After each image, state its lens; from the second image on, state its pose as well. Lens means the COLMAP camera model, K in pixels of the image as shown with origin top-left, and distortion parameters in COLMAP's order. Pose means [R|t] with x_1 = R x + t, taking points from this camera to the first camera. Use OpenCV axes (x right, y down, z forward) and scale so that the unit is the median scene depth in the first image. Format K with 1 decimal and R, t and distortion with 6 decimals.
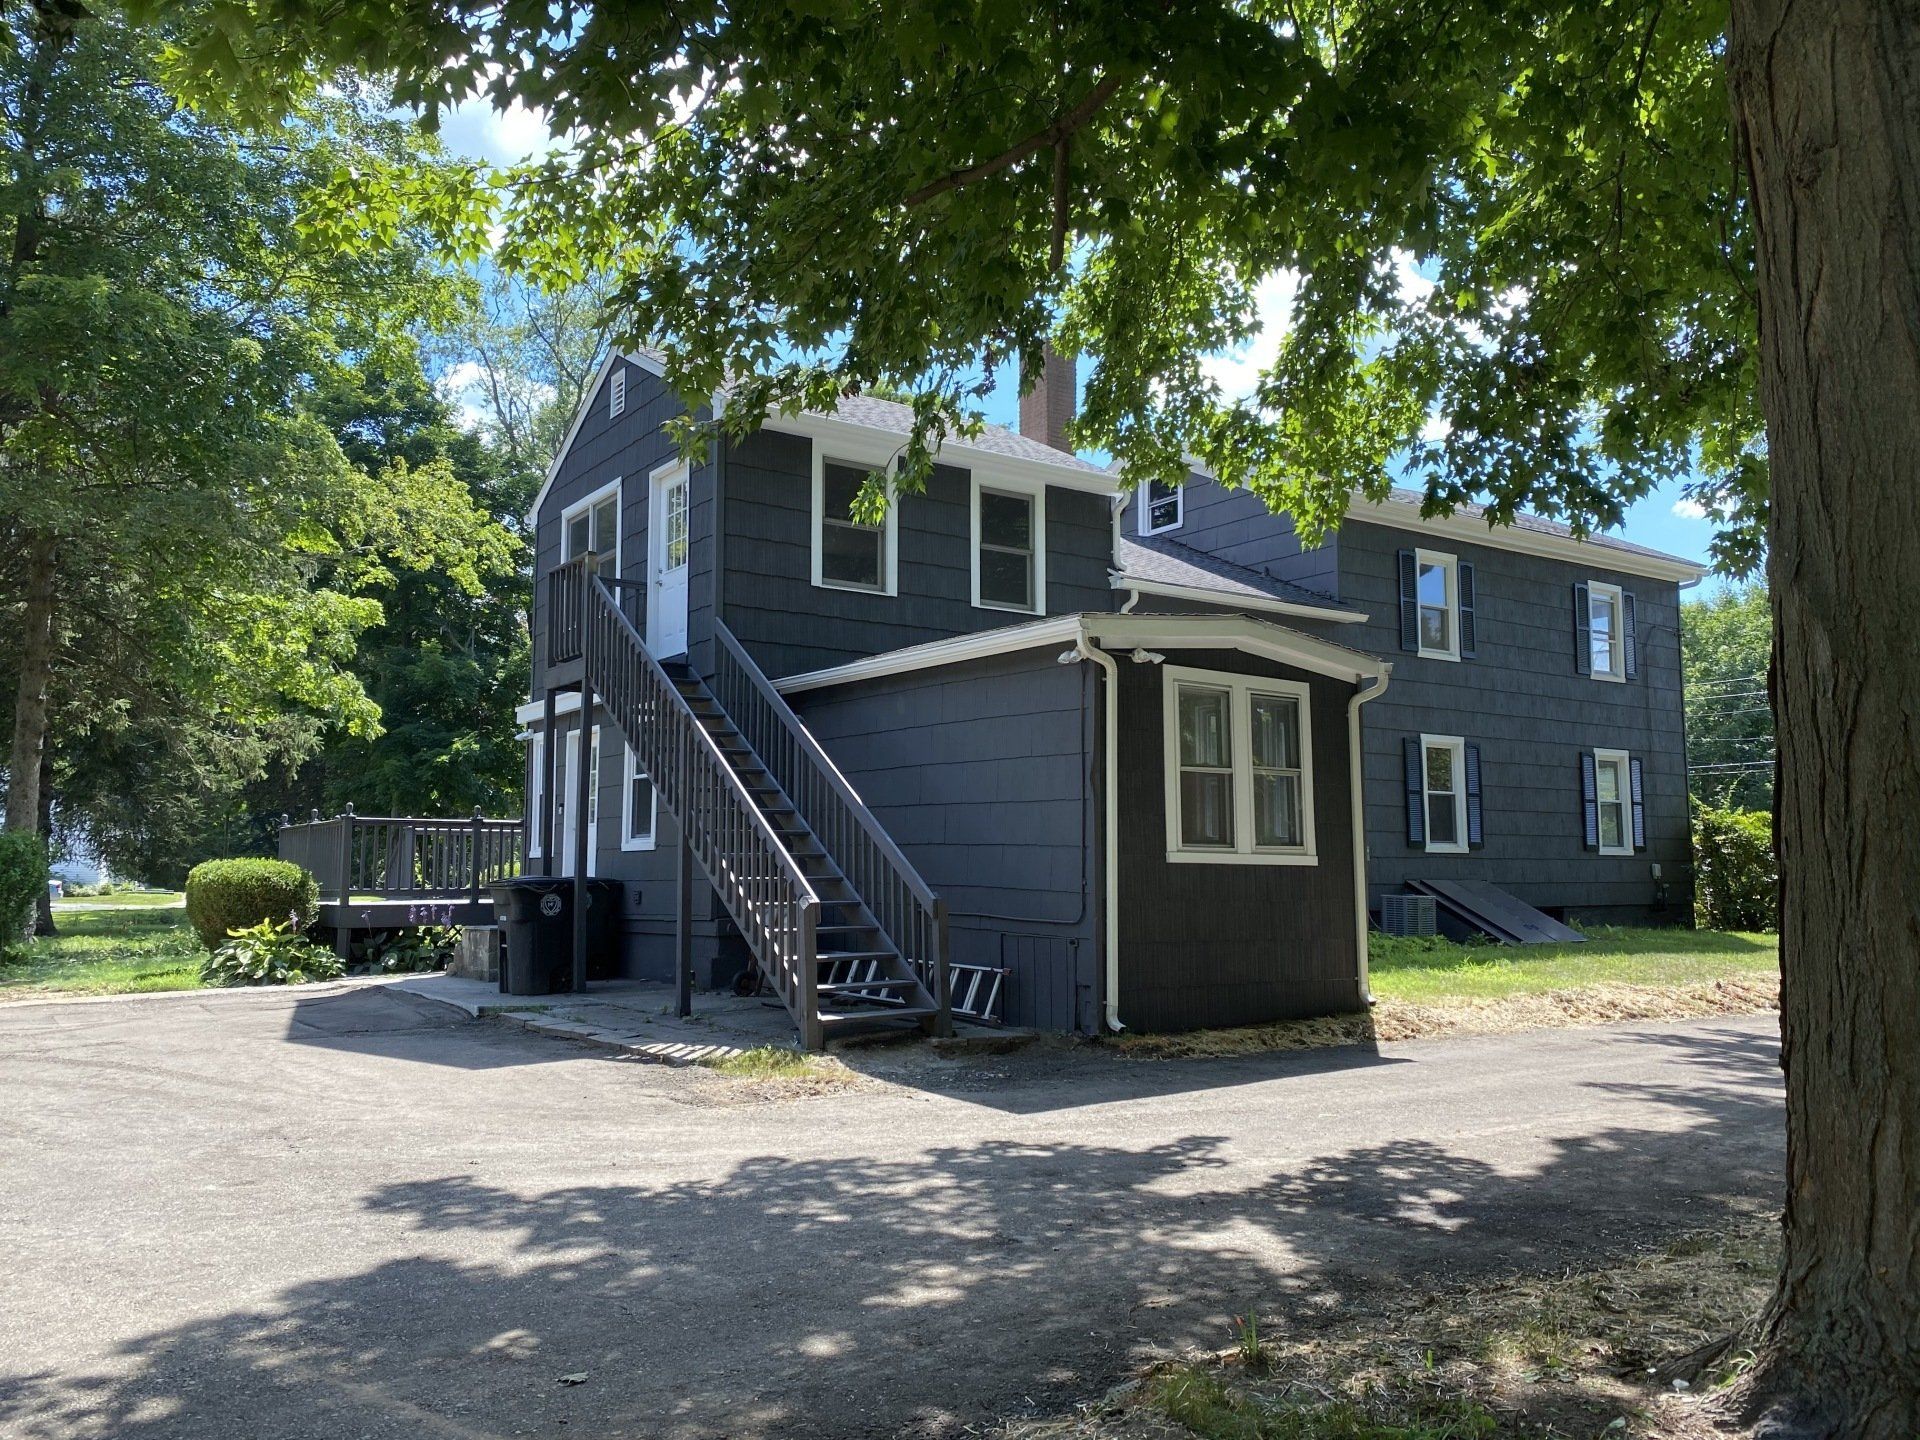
lens RADIAL K [[1465.1, 0, 960.0], [0, 1465.1, 720.0], [0, 0, 1]] dist [-0.075203, 0.003737]
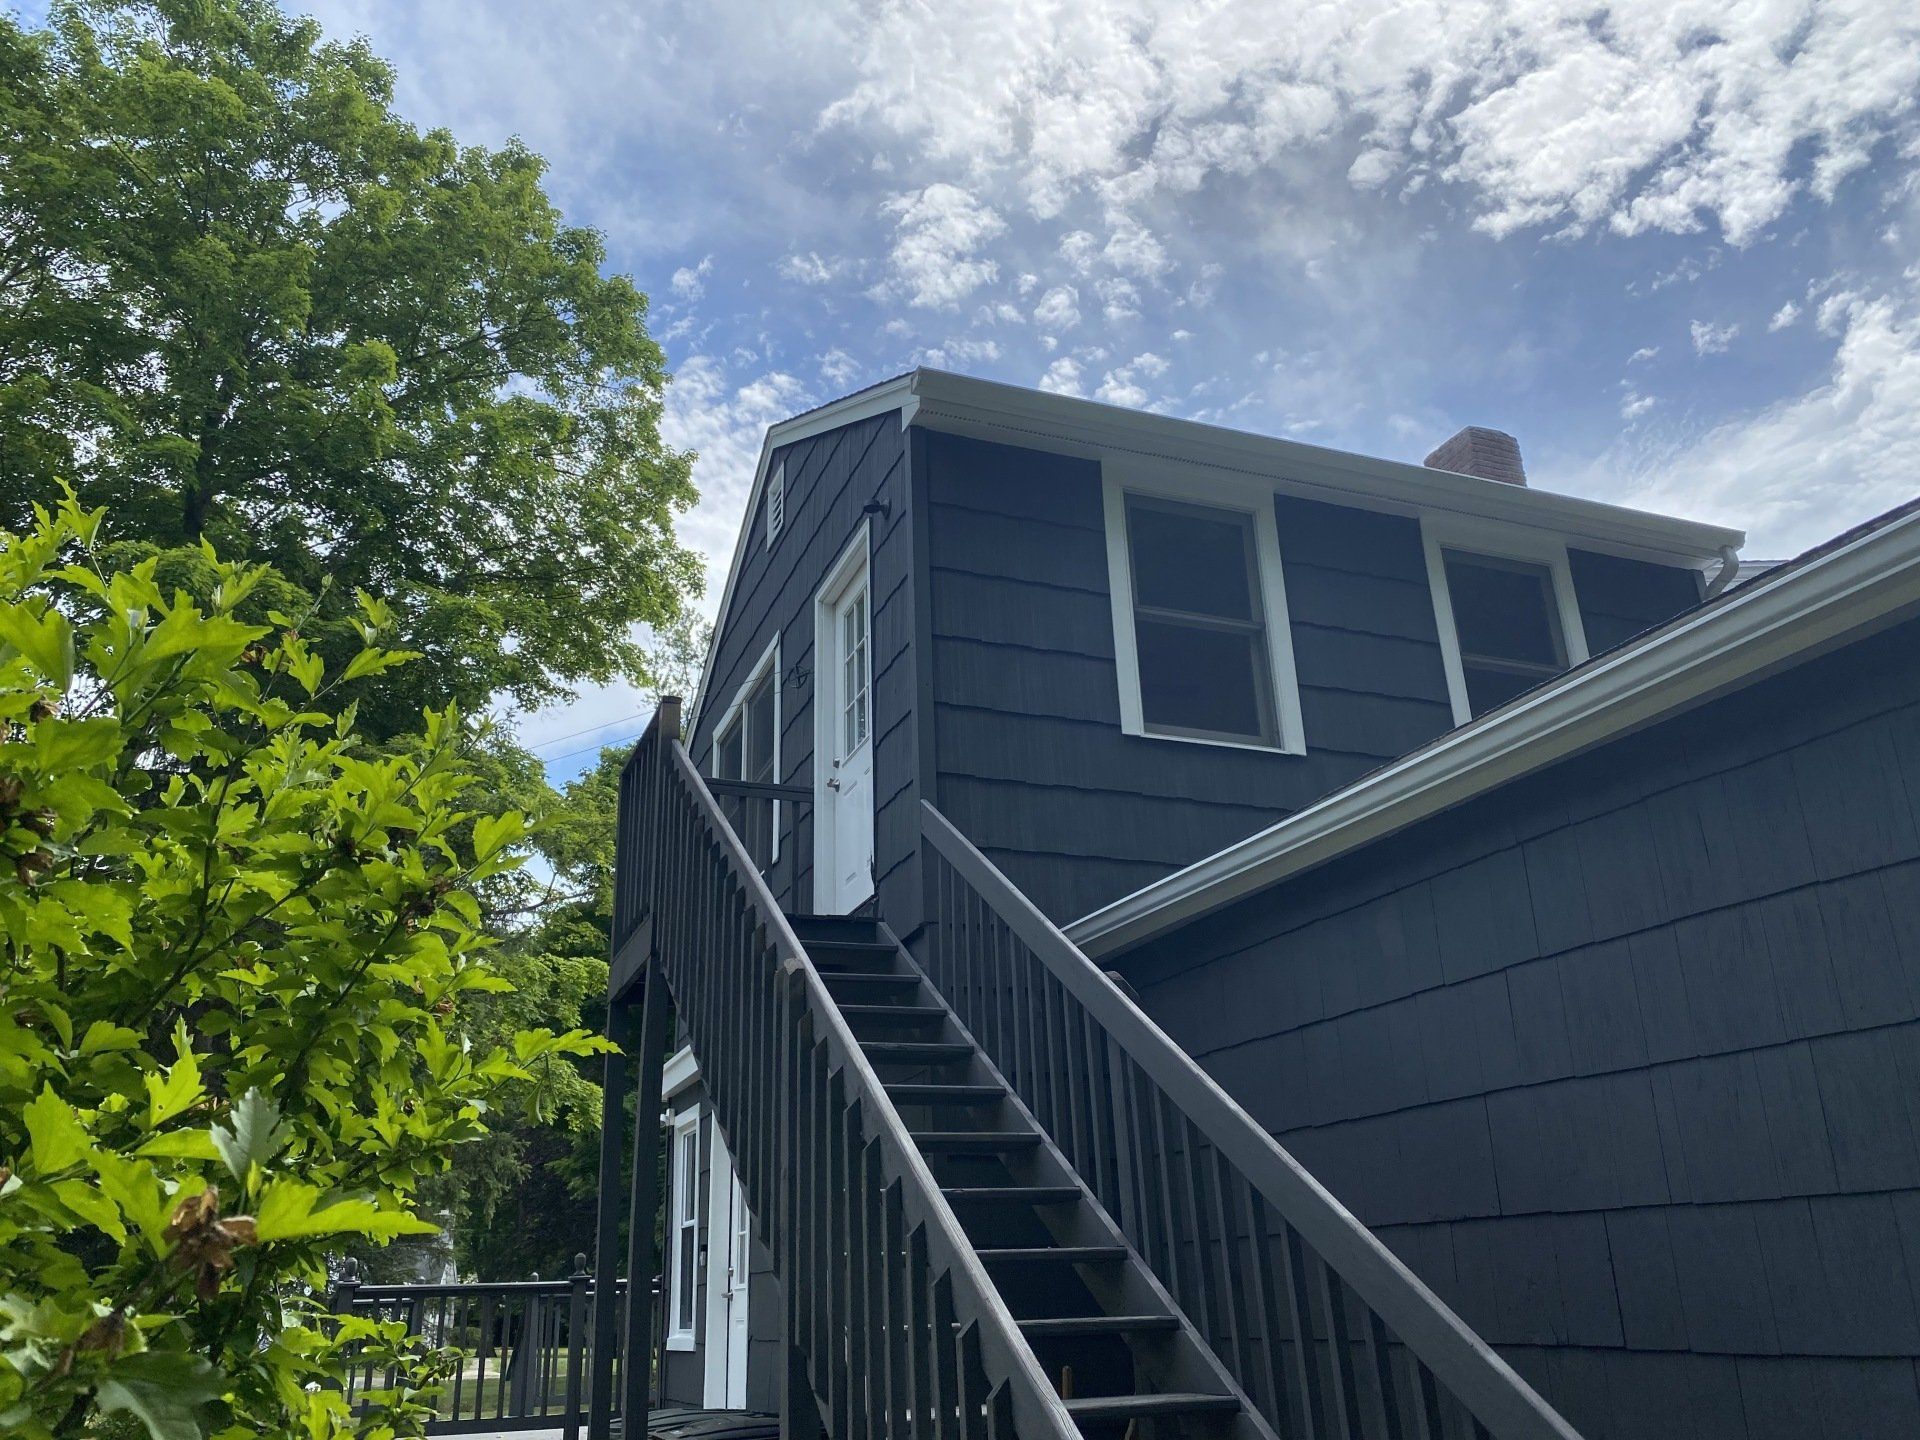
lens RADIAL K [[1457.5, 0, 960.0], [0, 1457.5, 720.0], [0, 0, 1]] dist [0.036811, -0.001210]
pose [[0.971017, -0.121143, -0.206035, -0.055210], [0.062591, 0.960835, -0.269961, 0.028745], [0.230669, 0.249241, 0.940569, 0.541109]]
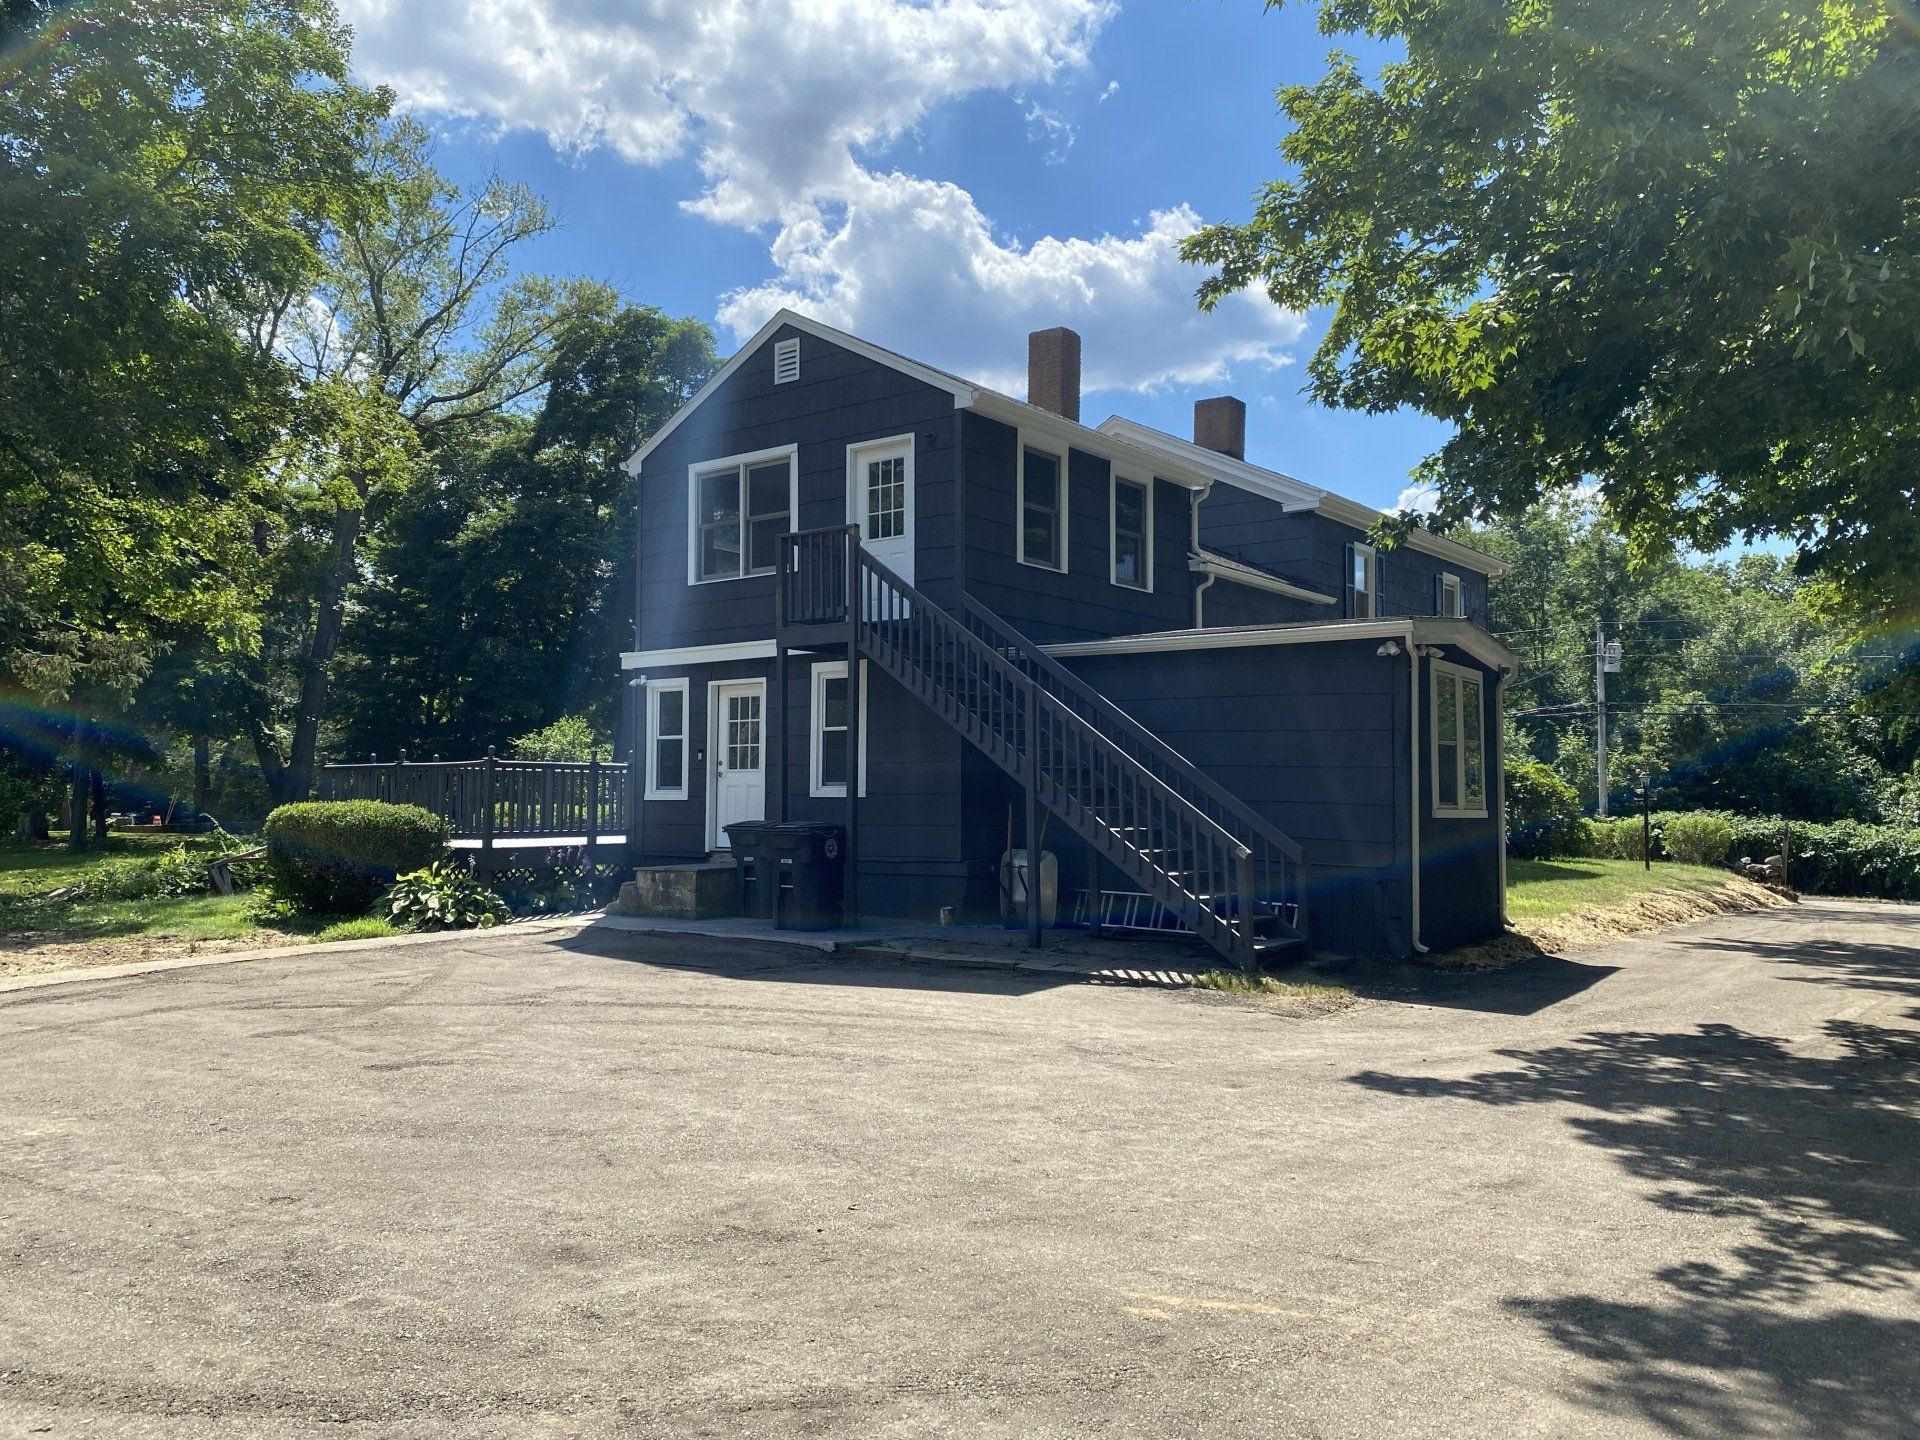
lens RADIAL K [[1457.5, 0, 960.0], [0, 1457.5, 720.0], [0, 0, 1]] dist [0.036811, -0.001210]
pose [[0.966216, 0.026821, 0.256336, -0.426939], [-0.037898, 0.998545, 0.038371, -0.013349], [-0.254934, -0.046790, 0.965826, -0.066993]]
